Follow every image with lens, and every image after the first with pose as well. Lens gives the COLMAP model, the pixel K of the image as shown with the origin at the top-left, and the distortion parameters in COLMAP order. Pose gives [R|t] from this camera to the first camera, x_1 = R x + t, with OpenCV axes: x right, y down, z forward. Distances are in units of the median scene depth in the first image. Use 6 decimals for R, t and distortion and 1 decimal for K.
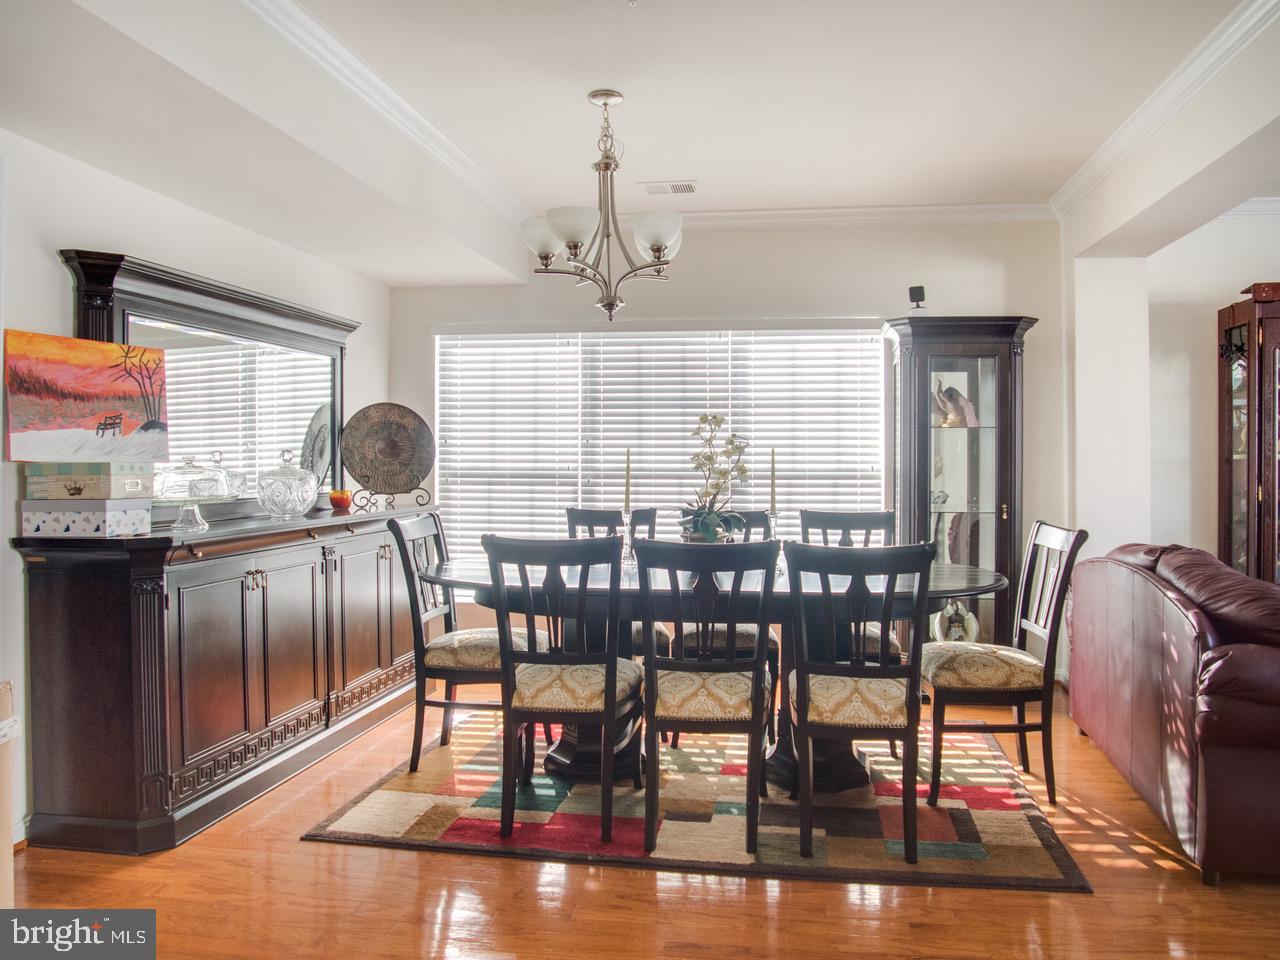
lens RADIAL K [[849.7, 0, 640.1], [0, 849.7, 478.6], [0, 0, 1]] dist [-0.006949, -0.001541]
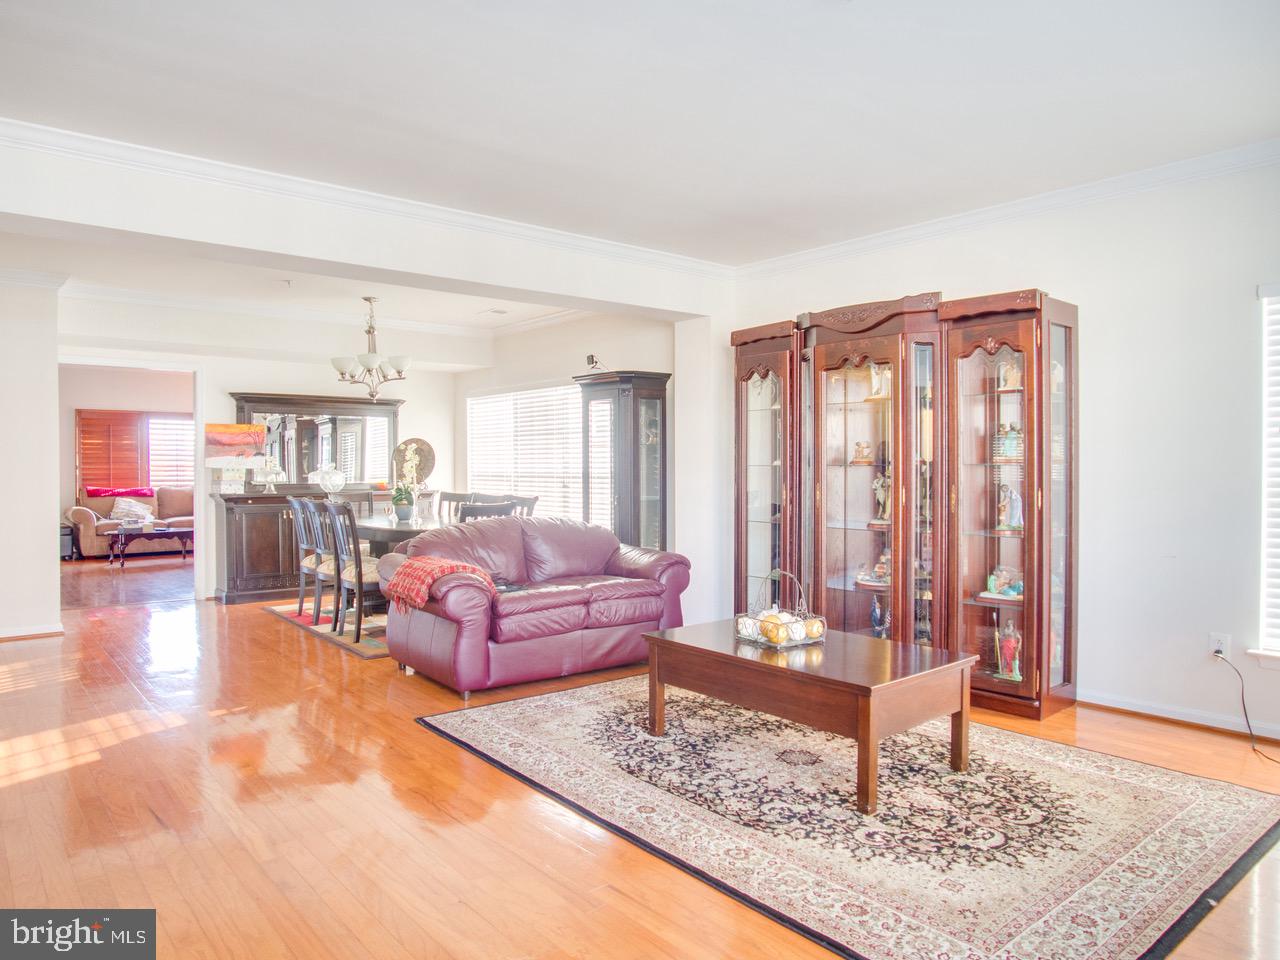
lens RADIAL K [[849.7, 0, 640.5], [0, 849.7, 478.6], [0, 0, 1]] dist [-0.006949, -0.001541]
pose [[0.724674, 0.004959, -0.689074, 1.592795], [-0.013799, 0.999878, -0.007316, 0.012444], [0.688953, 0.014810, 0.724654, -0.074713]]
